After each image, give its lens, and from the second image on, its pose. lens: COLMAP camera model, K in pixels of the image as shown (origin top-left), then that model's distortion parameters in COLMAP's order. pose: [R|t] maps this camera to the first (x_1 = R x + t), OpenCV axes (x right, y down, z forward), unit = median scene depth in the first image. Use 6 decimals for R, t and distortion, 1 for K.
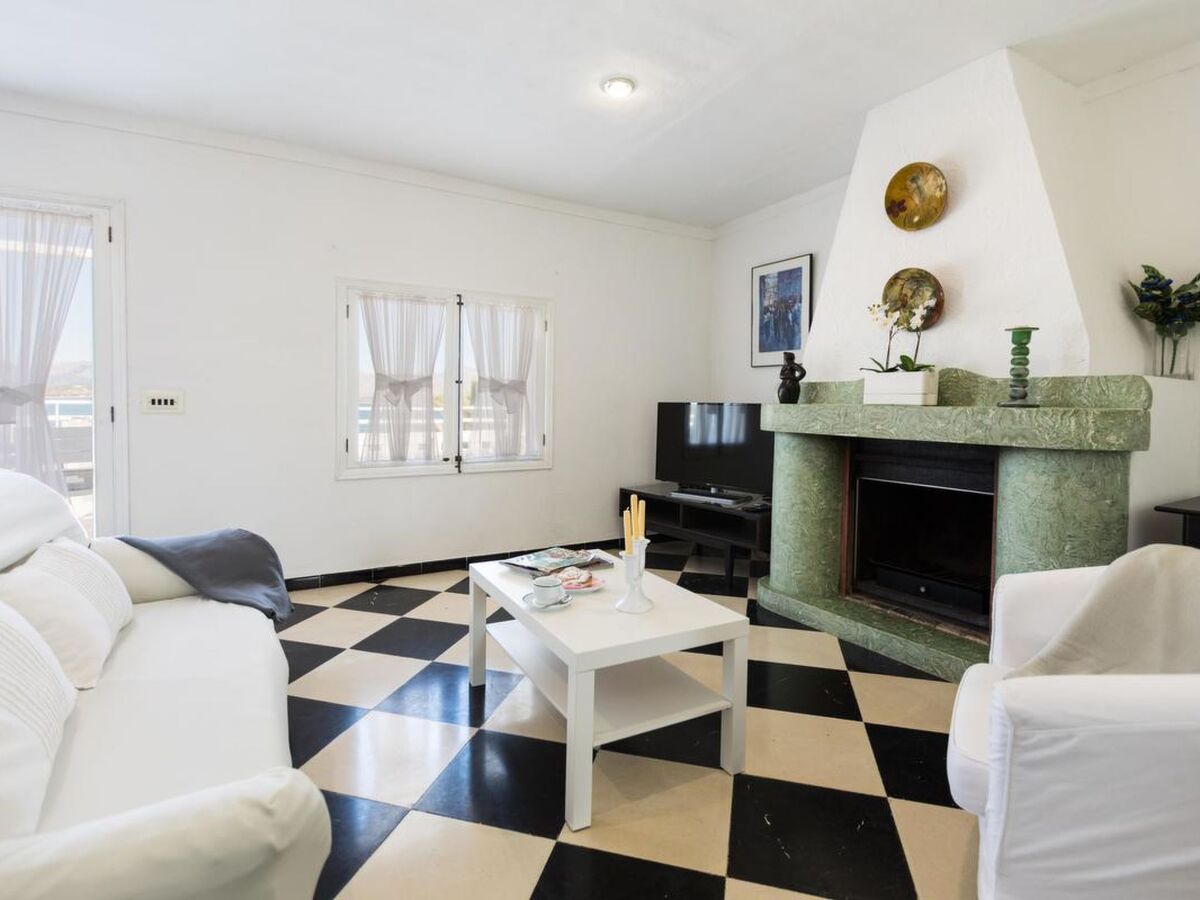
lens RADIAL K [[613.8, 0, 600.1], [0, 613.8, 420.3], [0, 0, 1]] dist [0.000965, 0.000052]
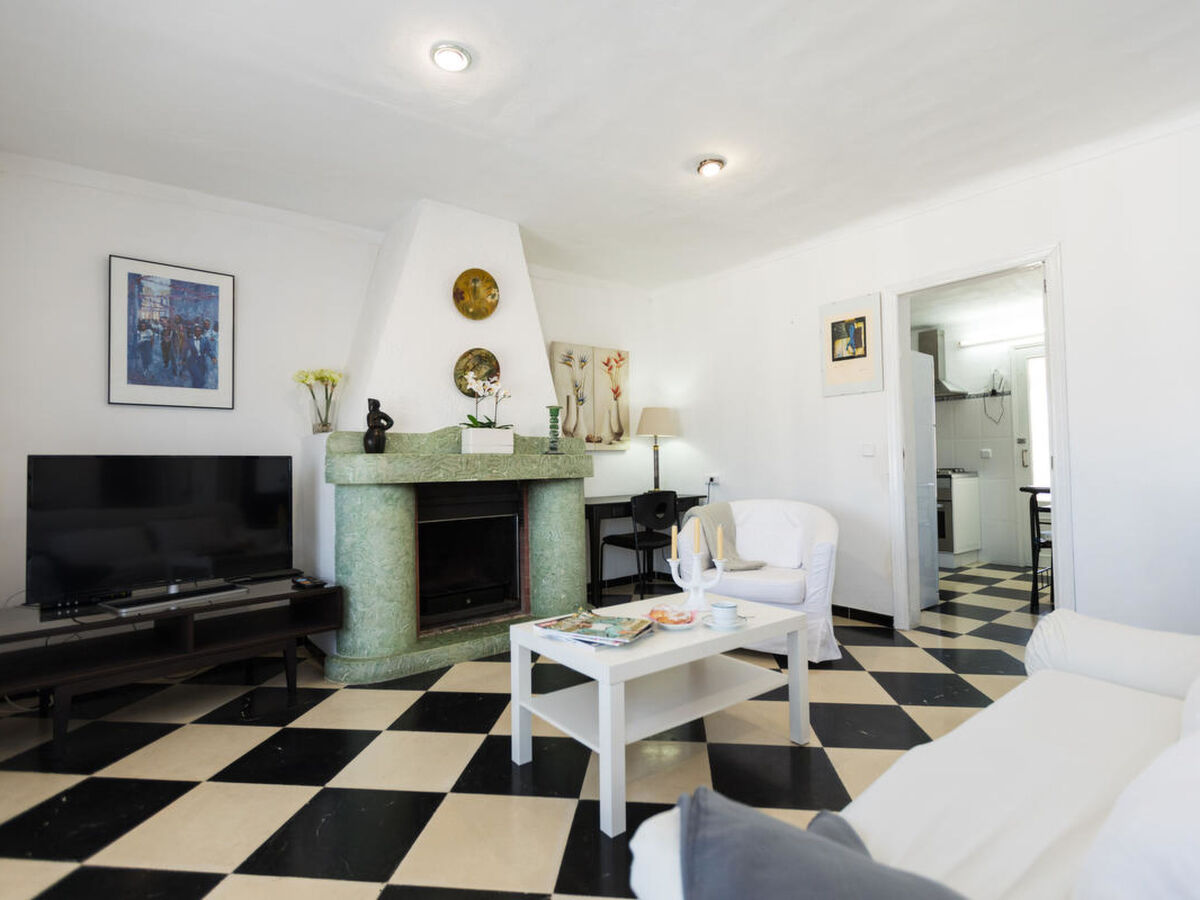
lens RADIAL K [[601.1, 0, 600.0], [0, 601.1, 450.0], [0, 0, 1]] dist [0.002383, 0.000073]
pose [[-0.160916, 0.021063, 0.986743, -0.662767], [0.047084, 0.998798, -0.013642, -0.004752], [-0.985844, 0.044264, -0.161714, 0.822809]]
